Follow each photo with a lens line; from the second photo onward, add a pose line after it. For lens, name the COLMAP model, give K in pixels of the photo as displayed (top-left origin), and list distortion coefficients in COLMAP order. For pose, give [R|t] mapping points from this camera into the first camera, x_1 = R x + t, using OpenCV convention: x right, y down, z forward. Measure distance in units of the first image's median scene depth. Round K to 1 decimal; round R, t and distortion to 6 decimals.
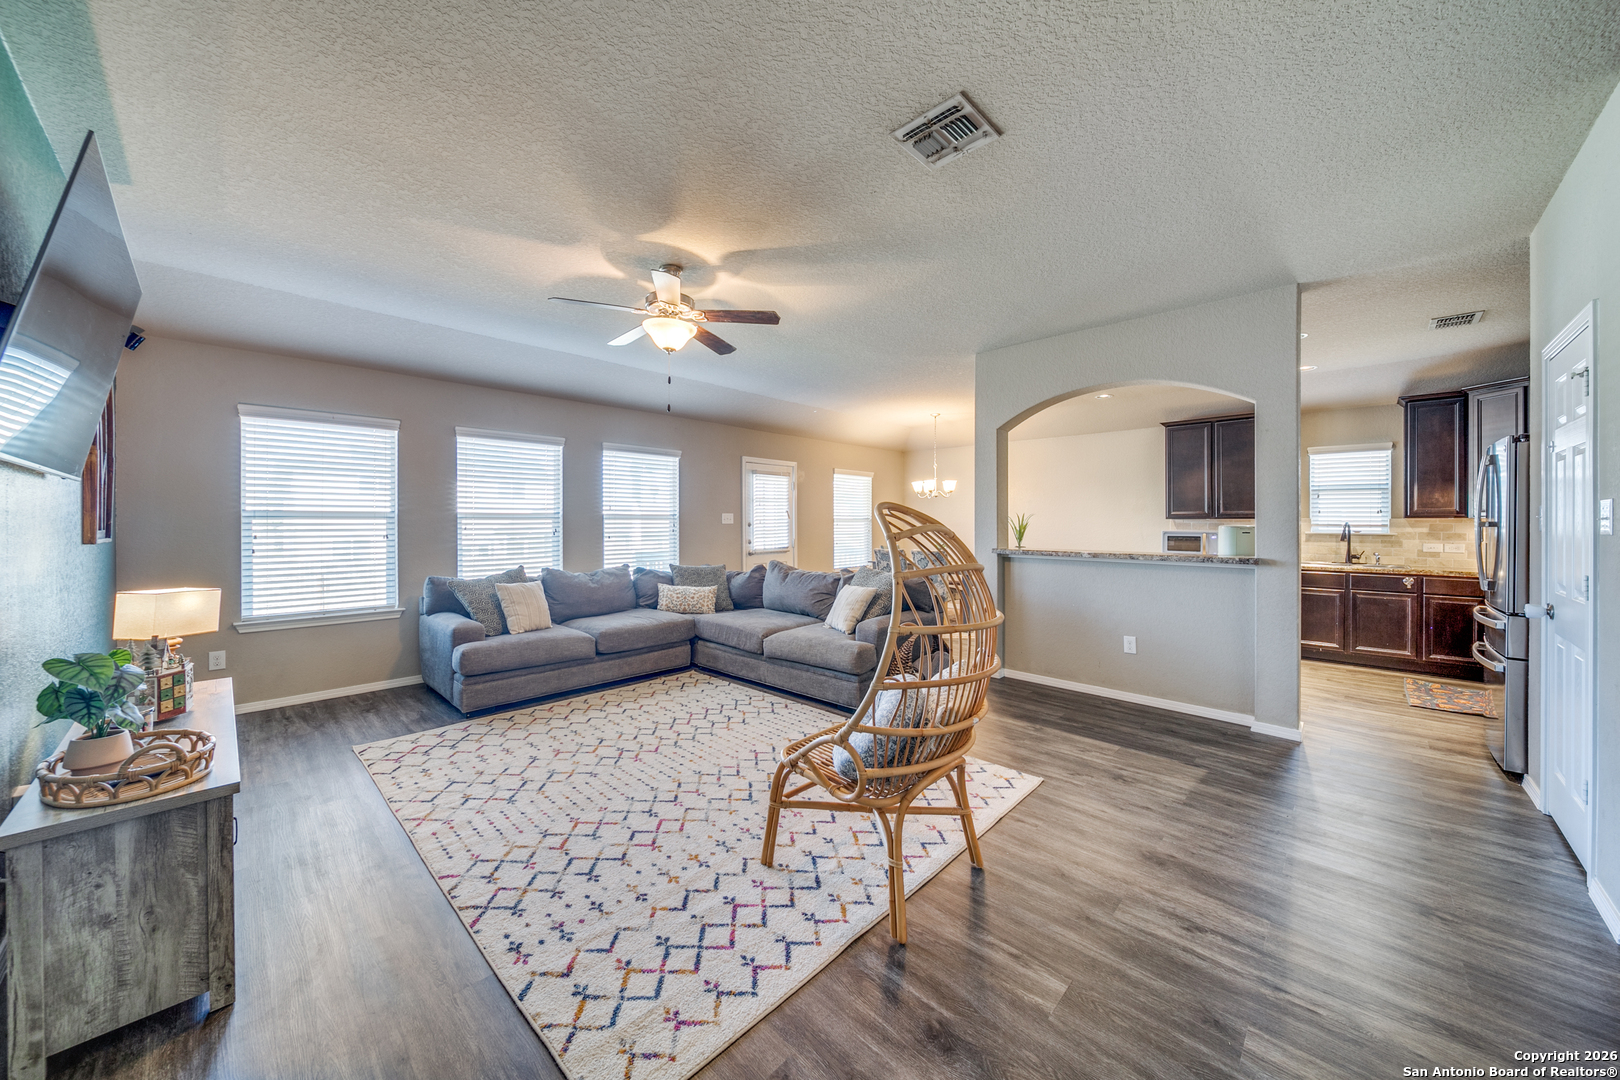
lens RADIAL K [[585.0, 0, 812.5], [0, 585.0, 523.0], [0, 0, 1]] dist [0.000823, -0.000131]
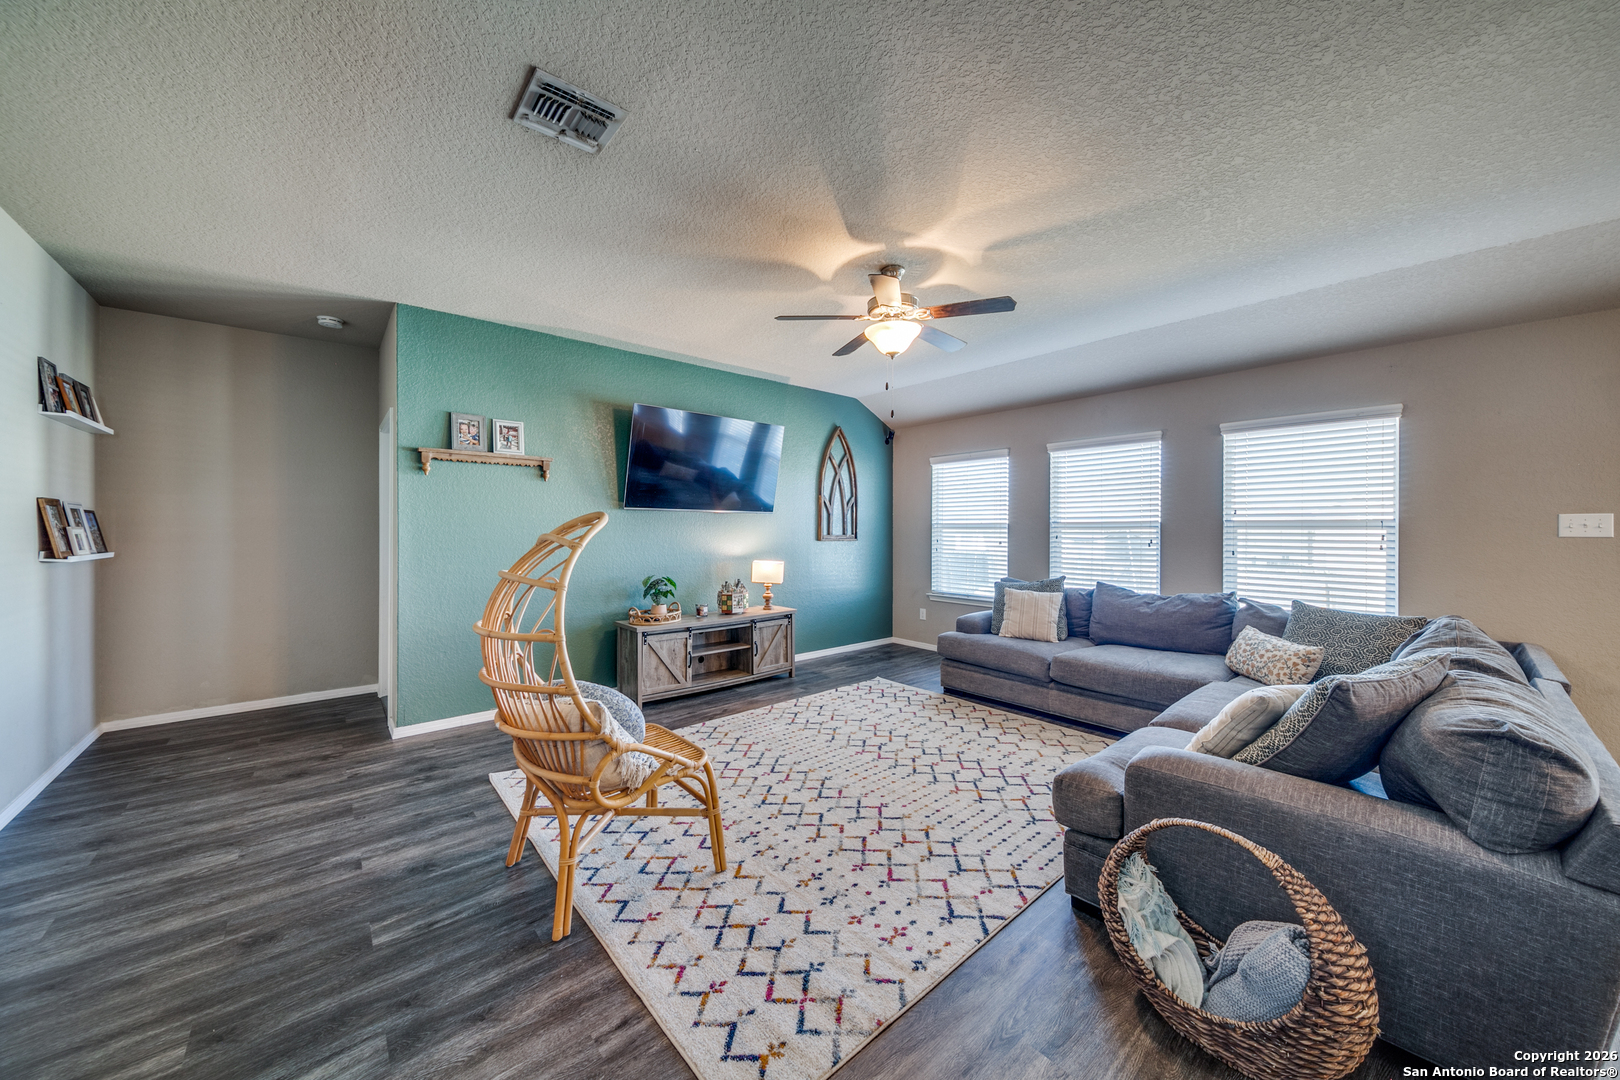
lens RADIAL K [[561.3, 0, 800.3], [0, 561.3, 530.6], [0, 0, 1]] dist [-0.001121, -0.000482]
pose [[-0.104657, 0.000855, -0.994508, 0.616142], [-0.004790, 0.999988, 0.001364, -0.002924], [0.994497, 0.004906, -0.104651, 0.836456]]
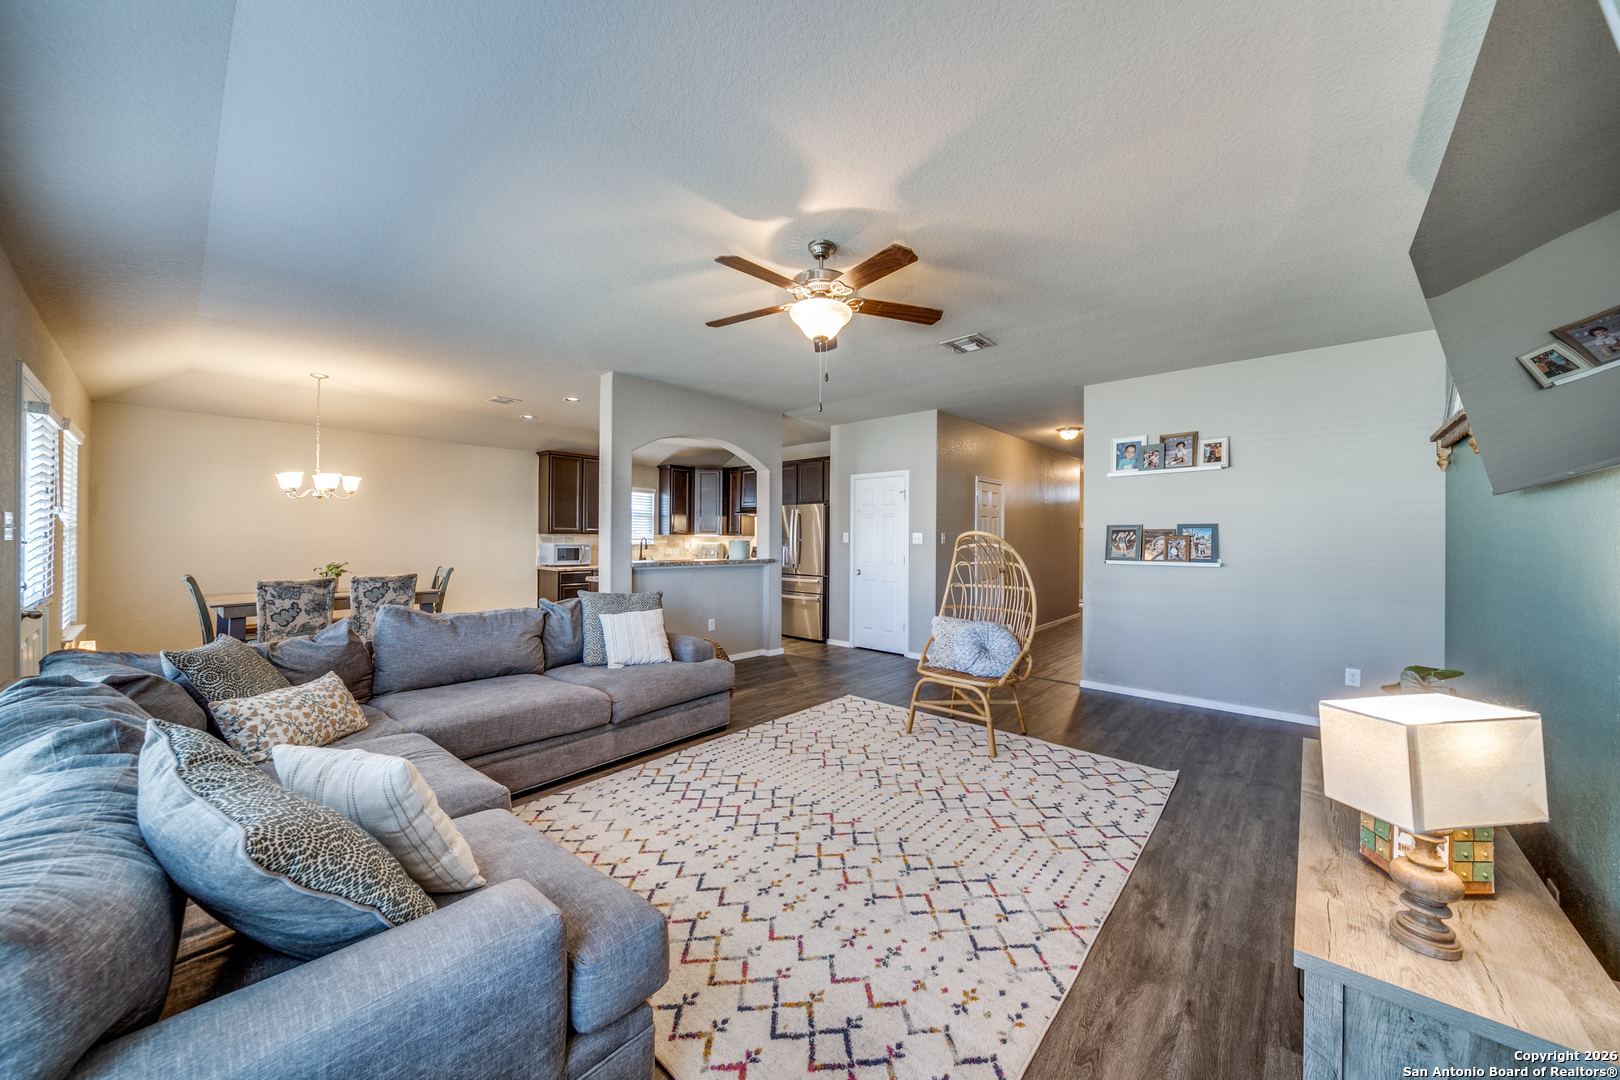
lens RADIAL K [[561.3, 0, 800.3], [0, 561.3, 530.6], [0, 0, 1]] dist [-0.001121, -0.000482]
pose [[-0.038079, 0.008914, 0.999235, -0.946214], [-0.008756, 0.999919, -0.009254, -0.013359], [-0.999236, -0.009102, -0.037998, 0.937532]]
